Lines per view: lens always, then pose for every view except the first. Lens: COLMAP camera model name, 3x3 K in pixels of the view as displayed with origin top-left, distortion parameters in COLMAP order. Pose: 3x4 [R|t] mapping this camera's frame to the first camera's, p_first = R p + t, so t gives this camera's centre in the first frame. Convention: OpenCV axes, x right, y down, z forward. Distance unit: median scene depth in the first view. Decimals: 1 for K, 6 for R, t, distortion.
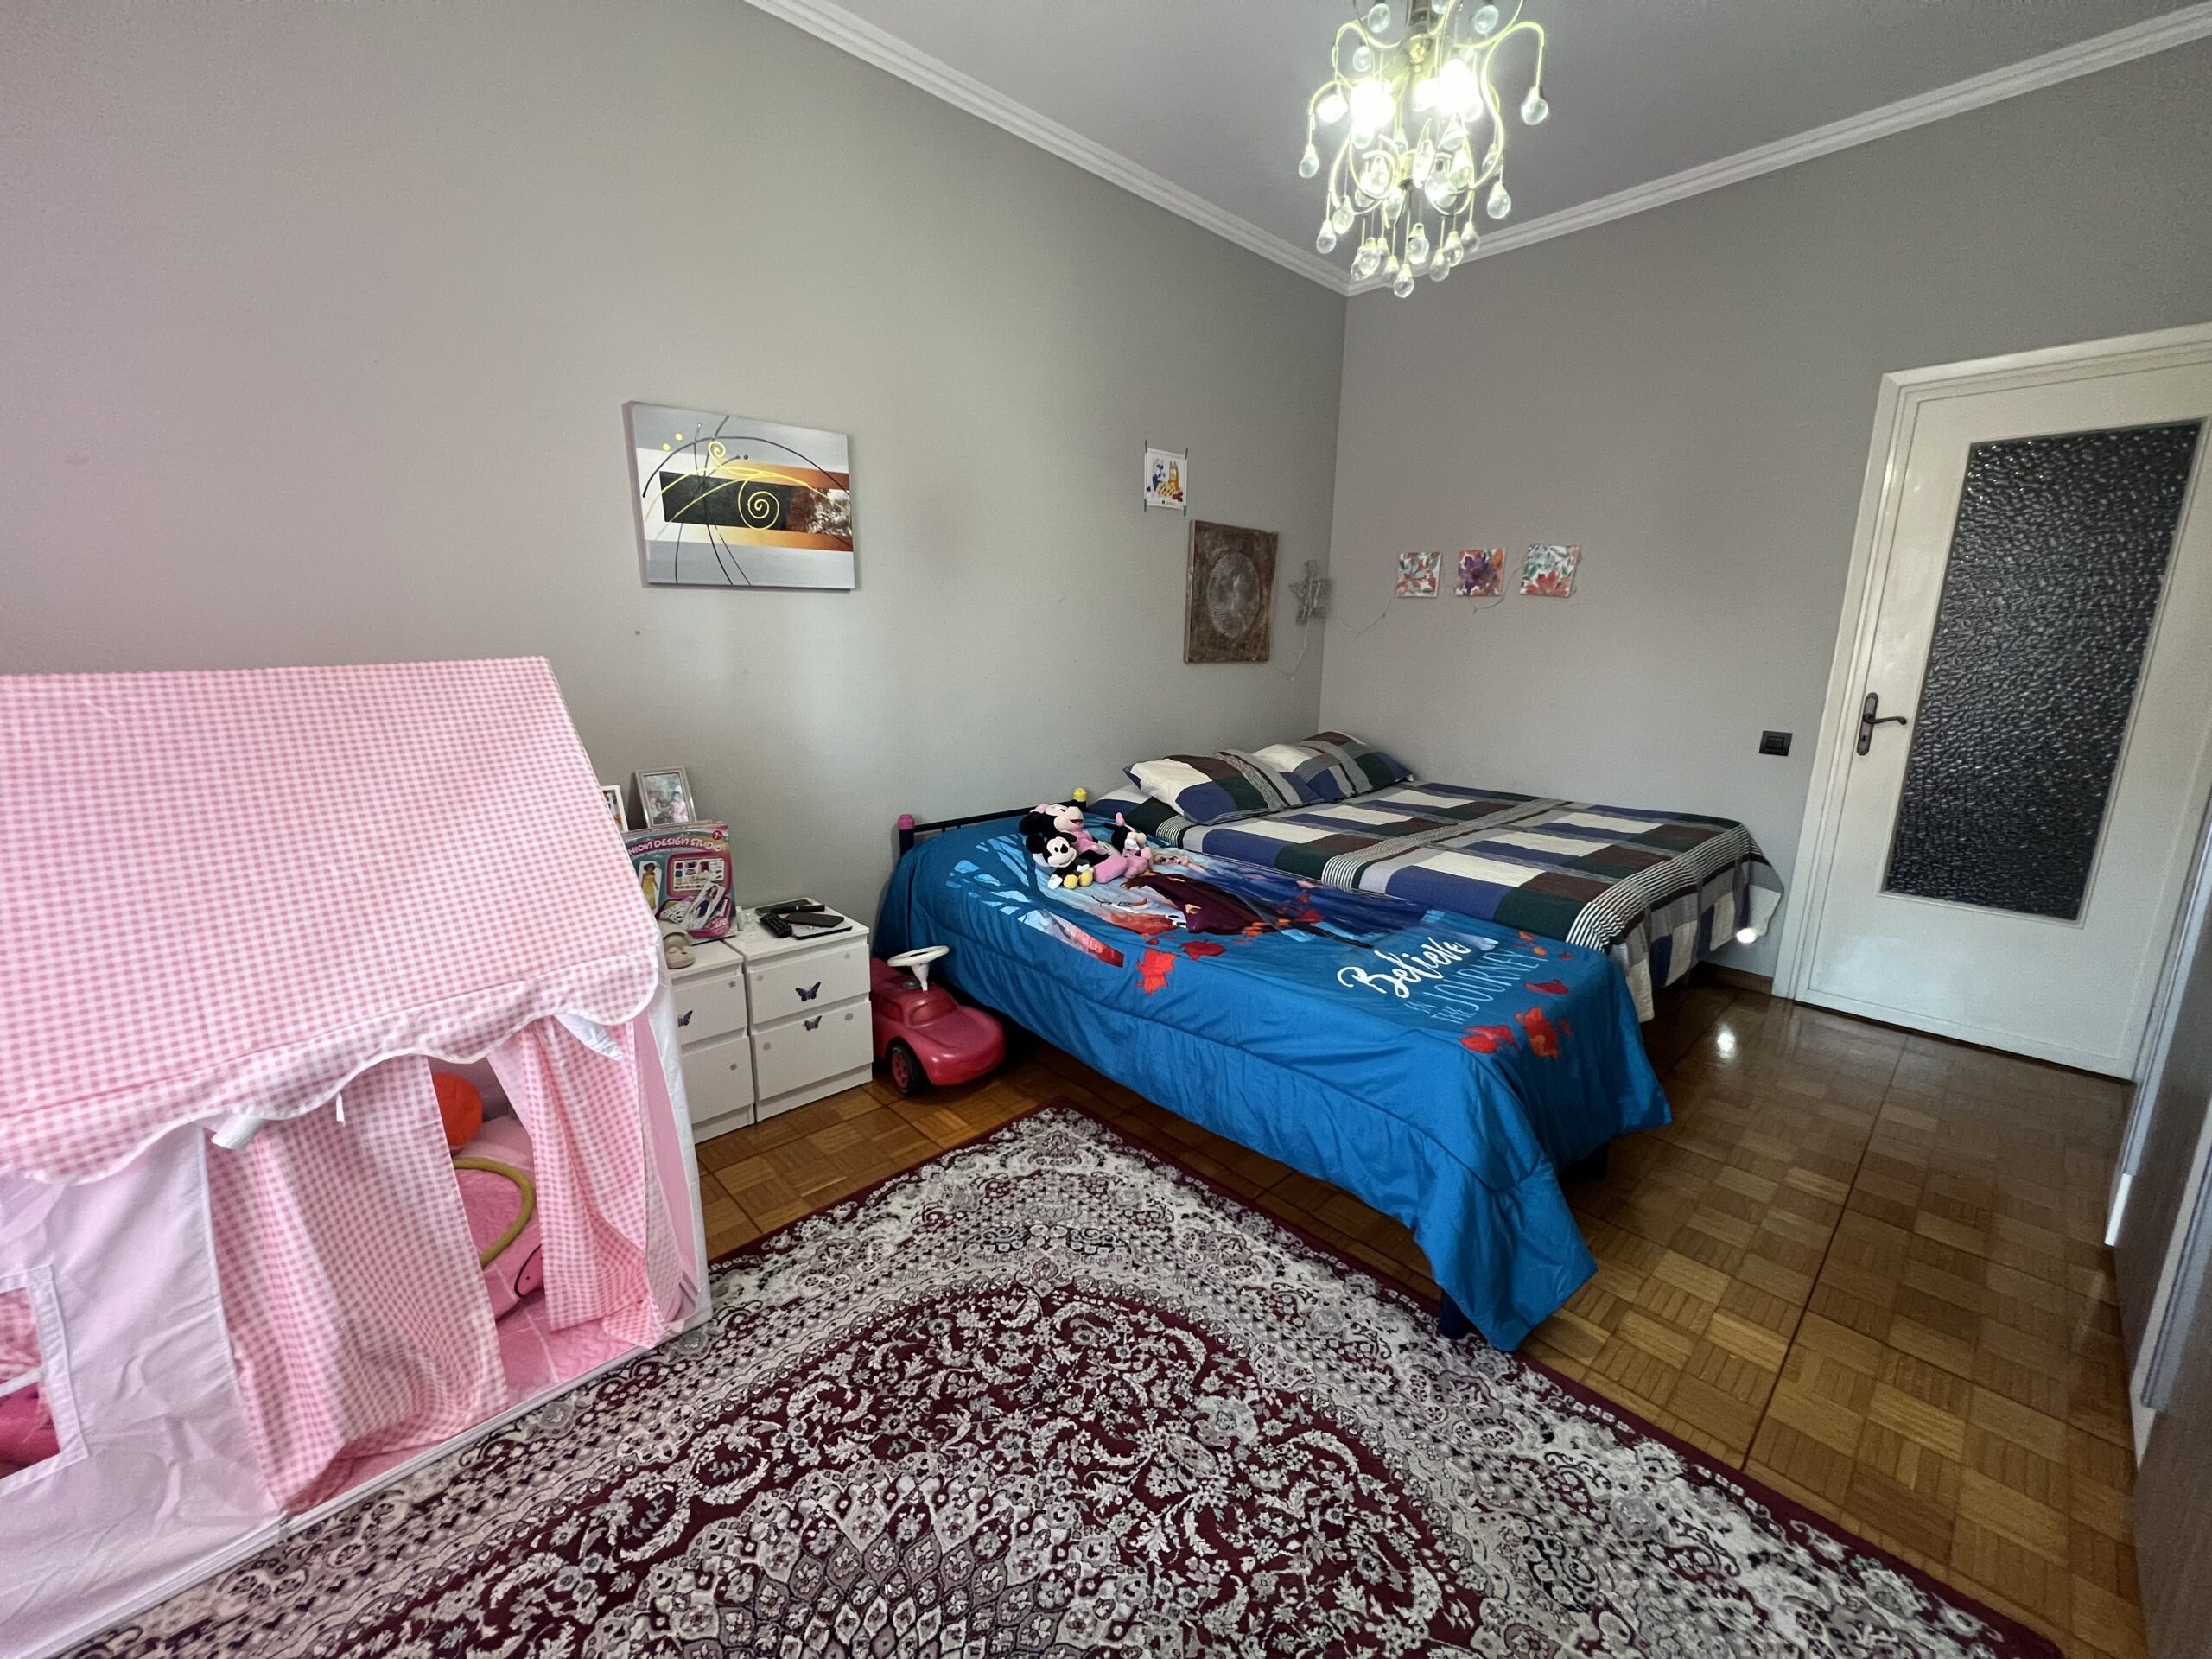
lens RADIAL K [[885.7, 0, 1096.5], [0, 885.7, 825.2], [0, 0, 1]] dist [0.000787, -0.000231]
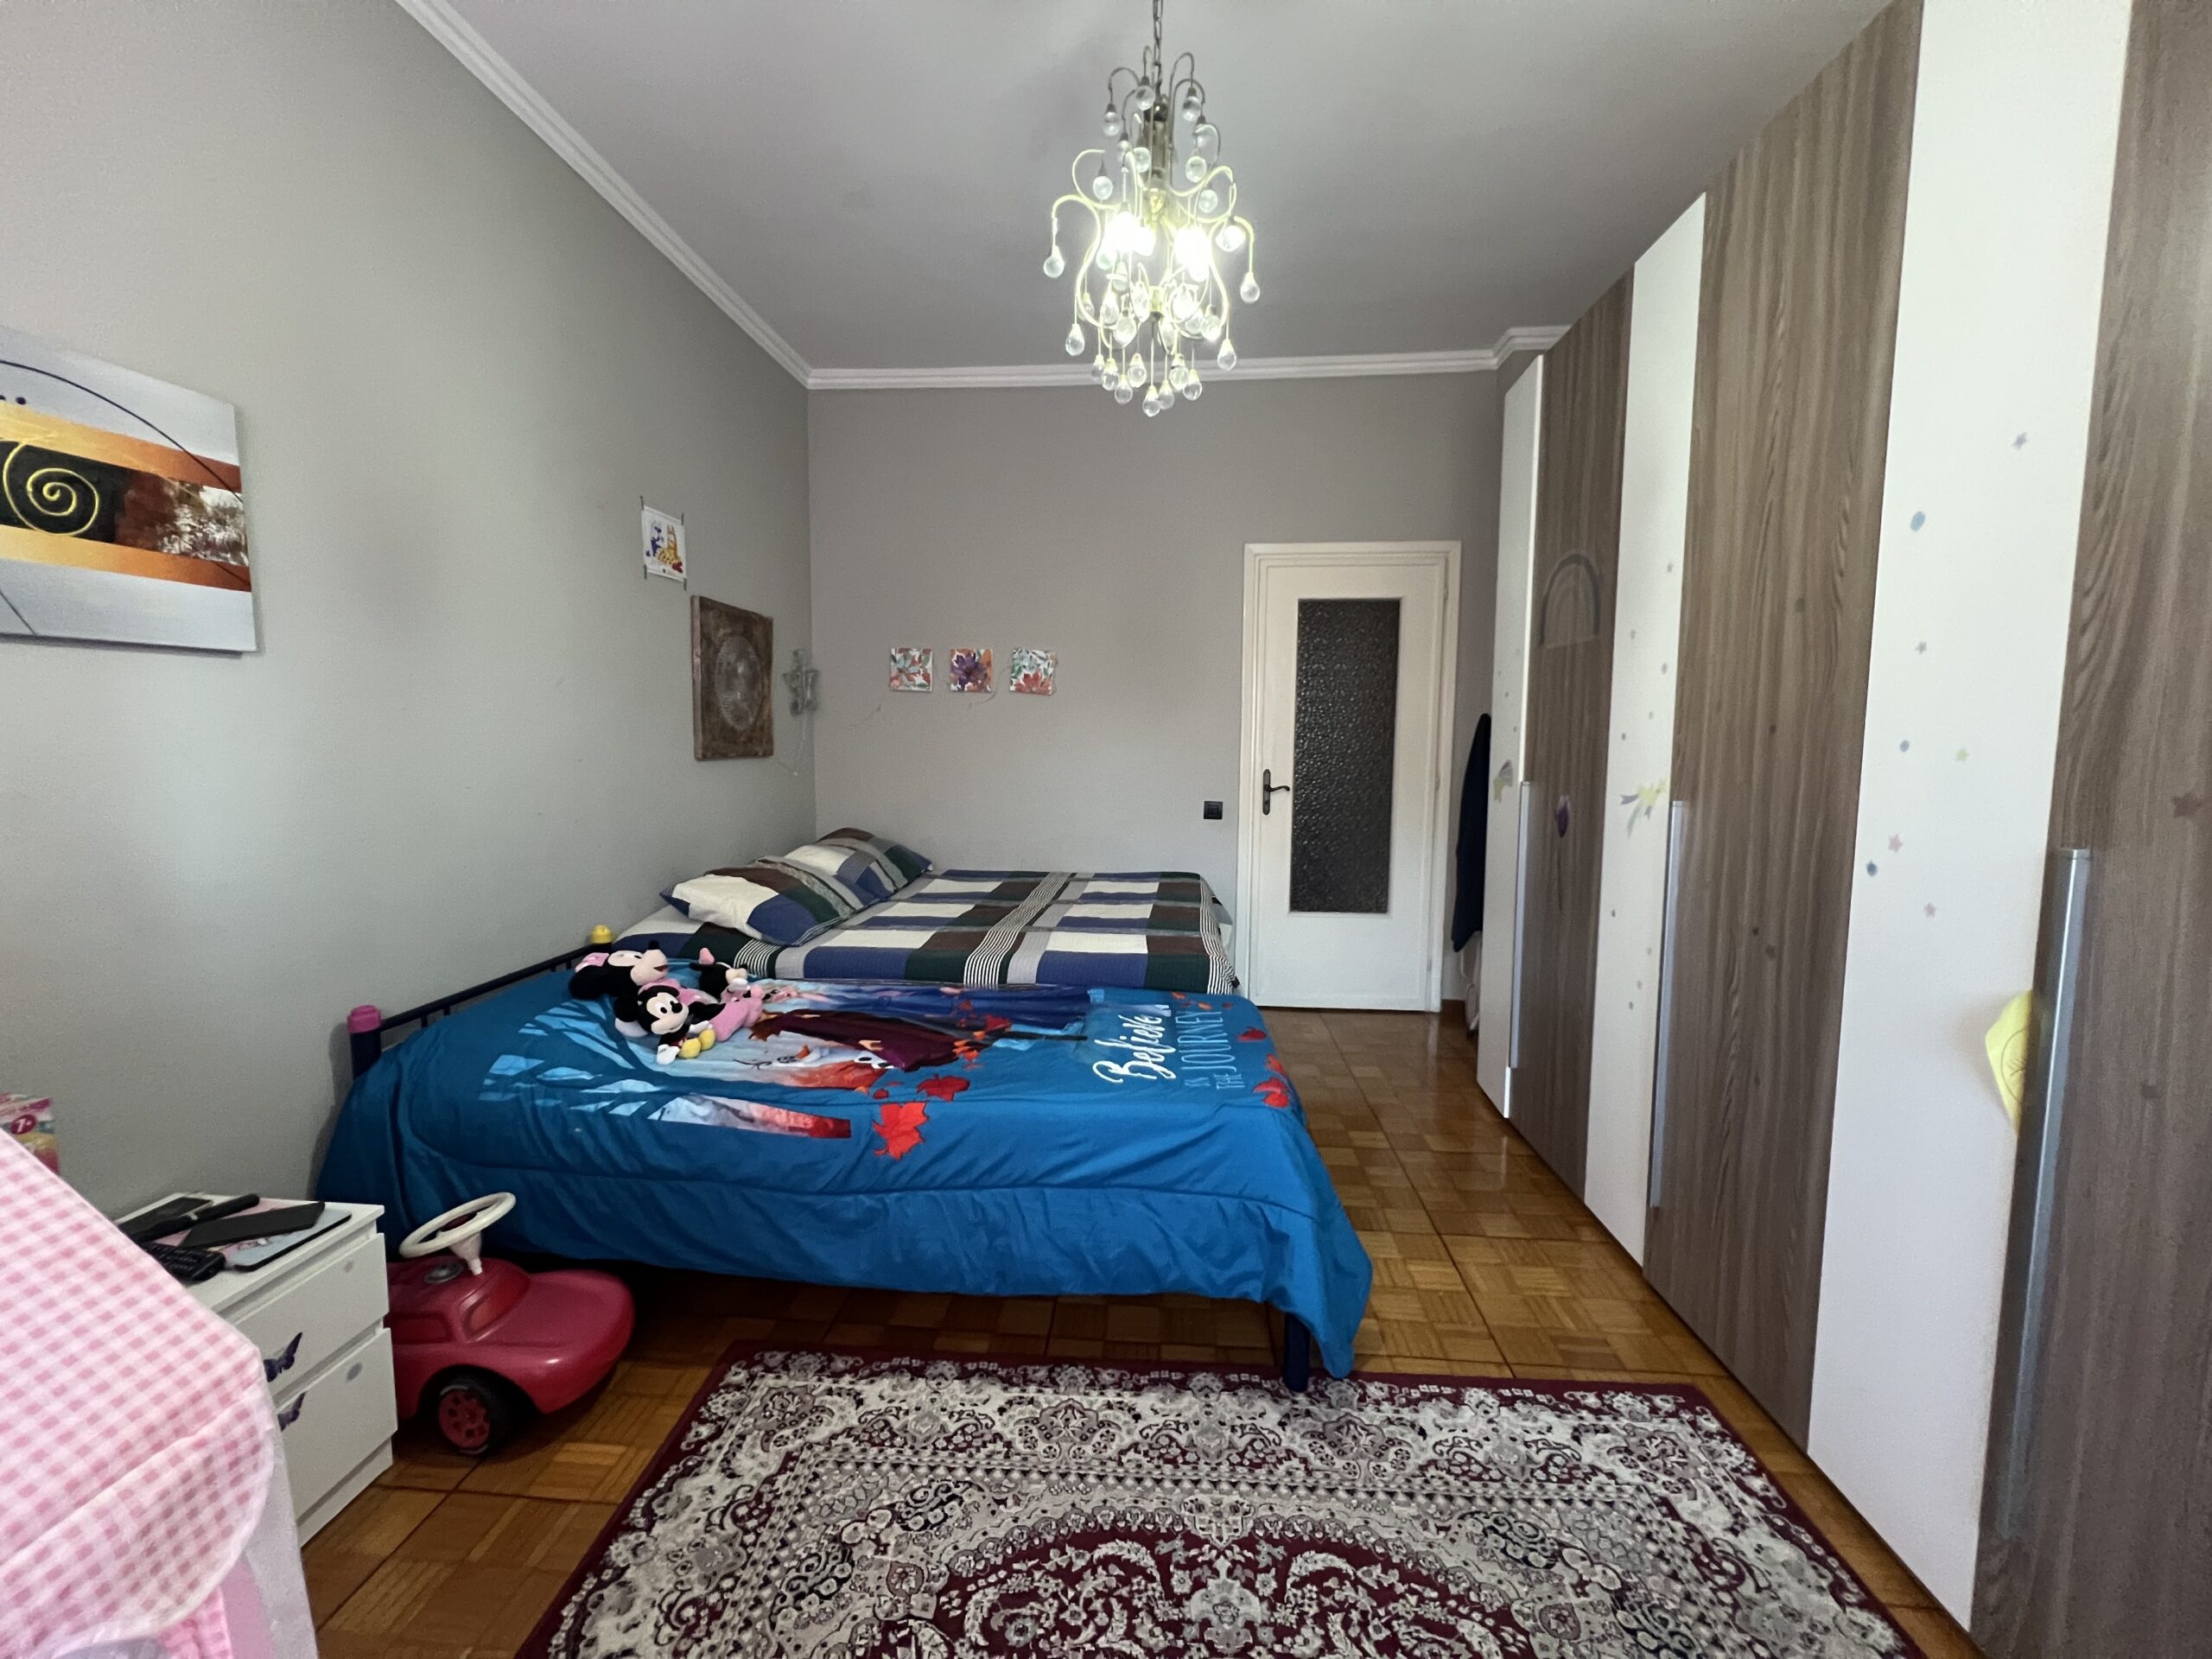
lens RADIAL K [[885.7, 0, 1101.4], [0, 885.7, 824.7], [0, 0, 1]] dist [0.000787, -0.000231]
pose [[0.738116, -0.073266, 0.670684, -0.302773], [0.141398, 0.988808, -0.047597, -0.045403], [-0.659691, 0.129965, 0.740214, 0.212841]]
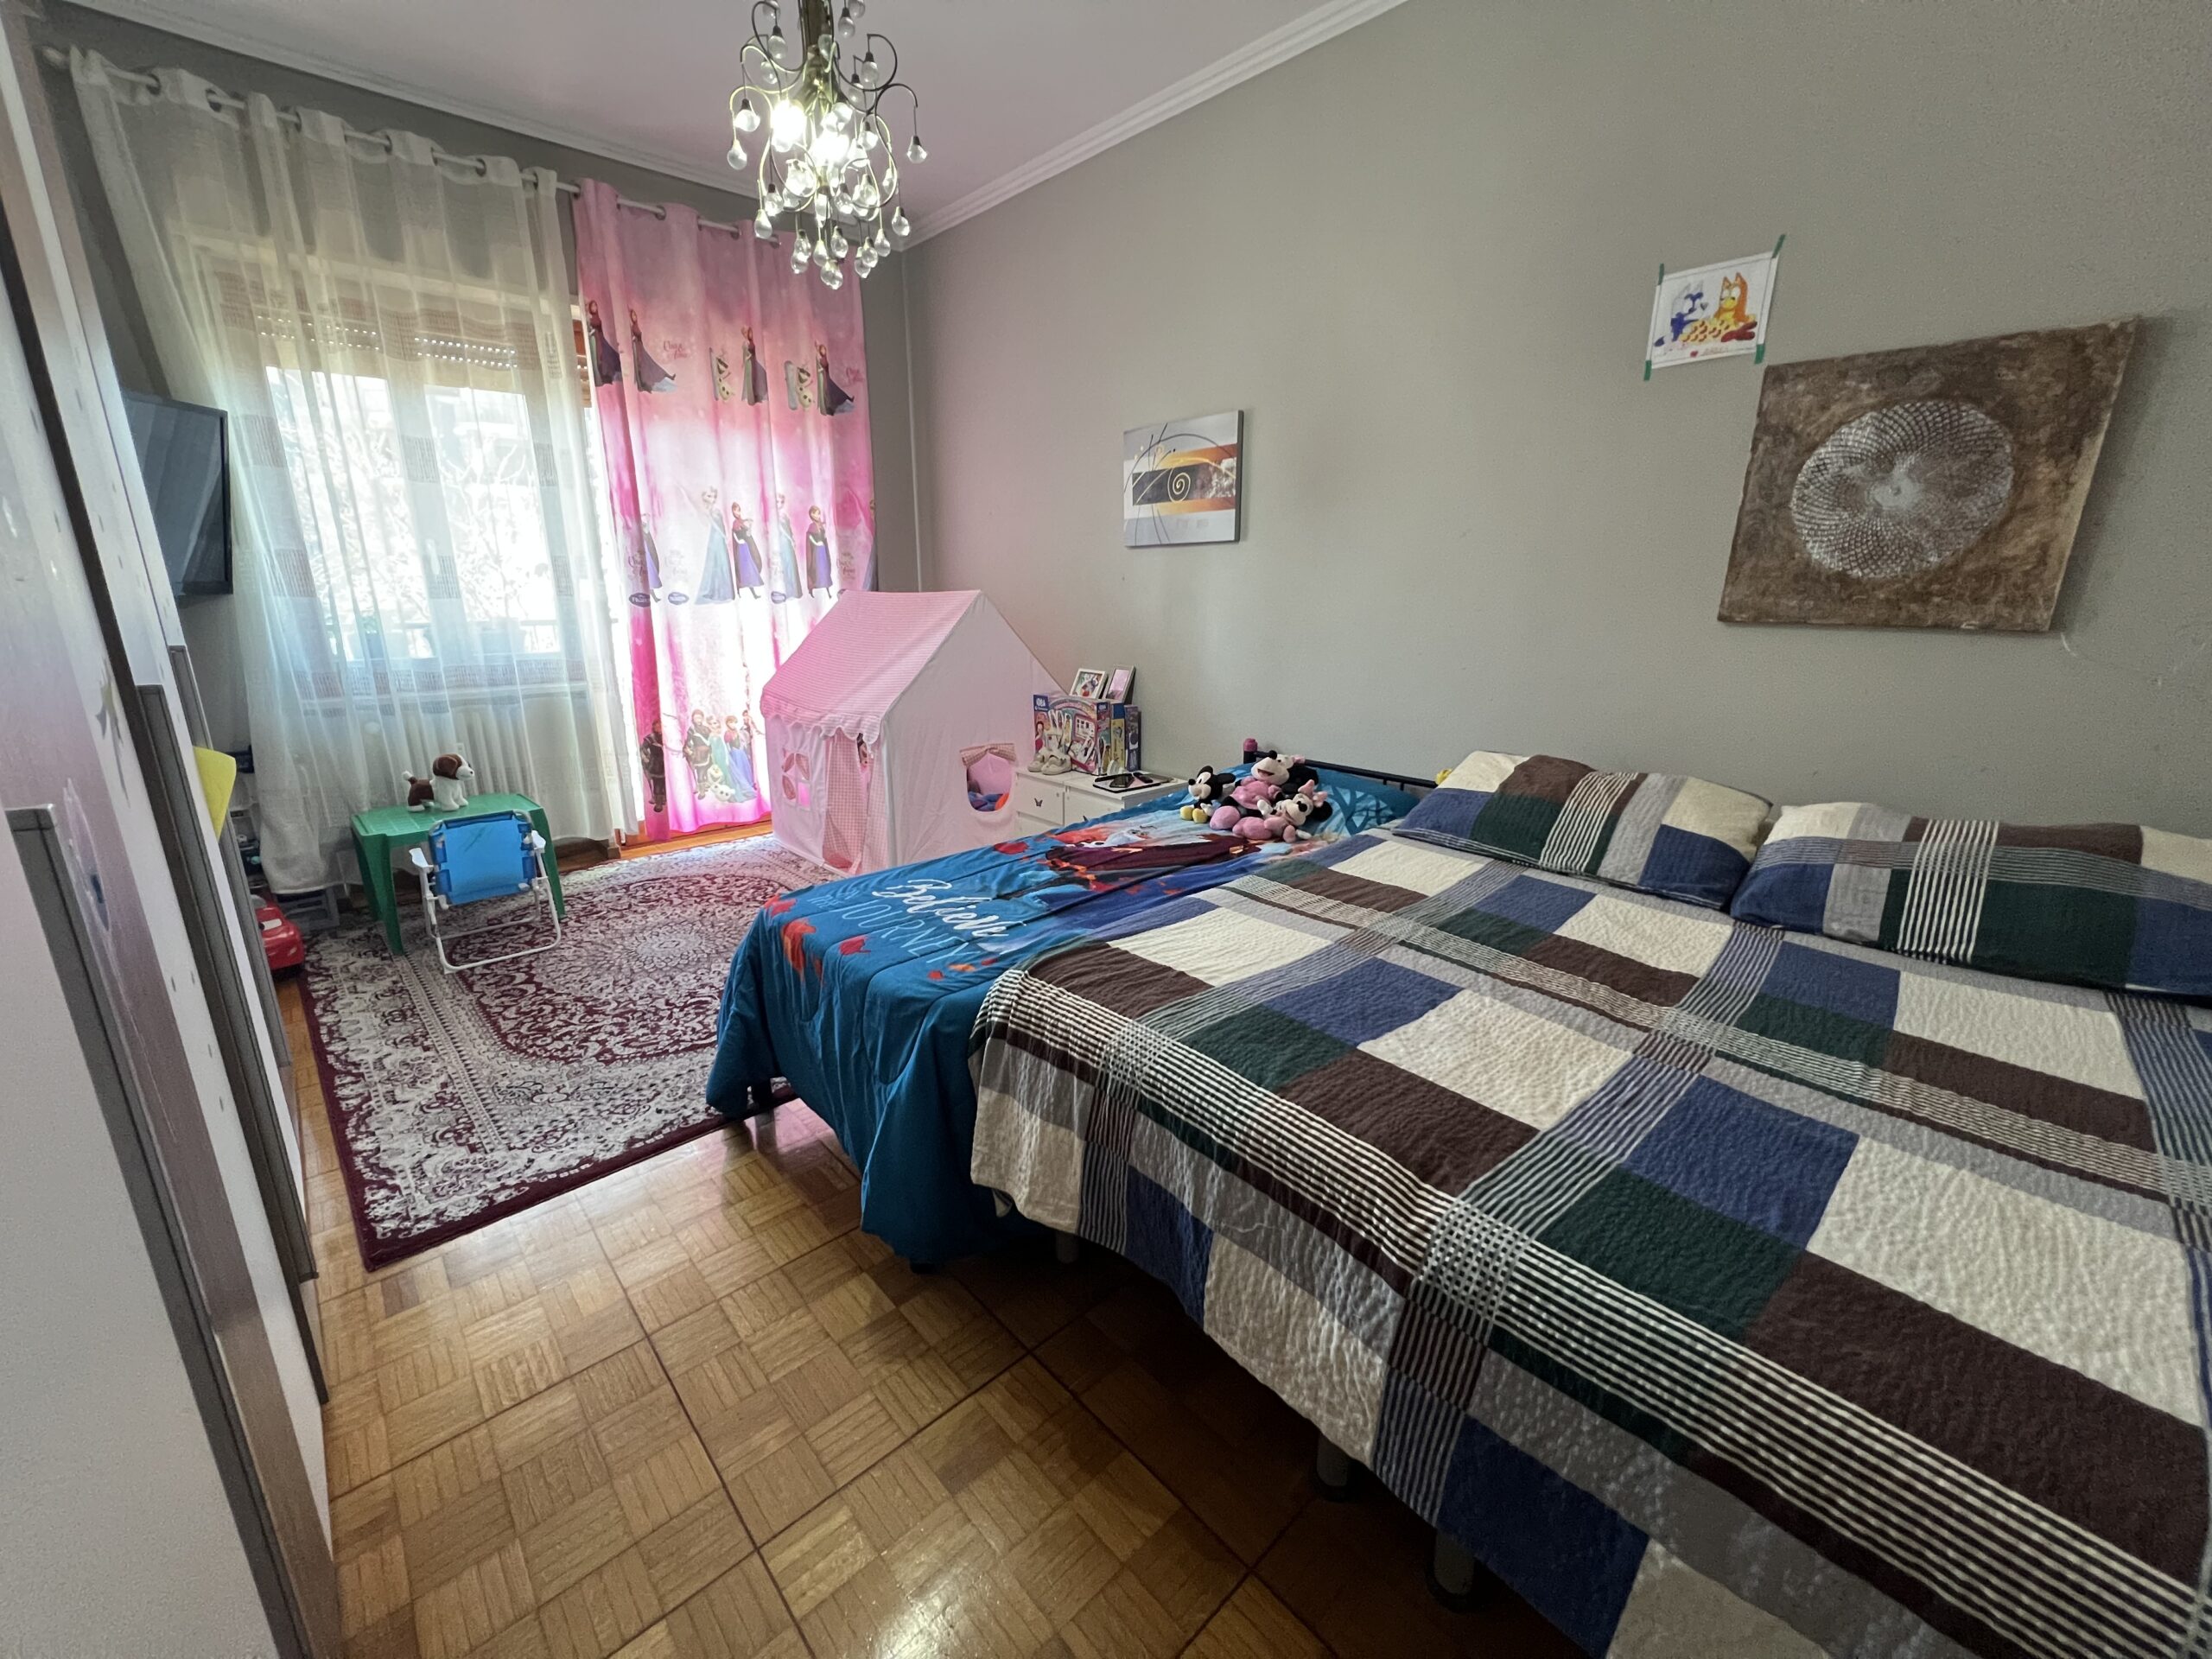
lens RADIAL K [[885.7, 0, 1091.4], [0, 885.7, 820.2], [0, 0, 1]] dist [0.000787, -0.000231]
pose [[-0.014379, 0.252526, -0.967483, 1.147765], [-0.212382, 0.944734, 0.249744, -0.193085], [0.977081, 0.209067, 0.040048, 0.974651]]
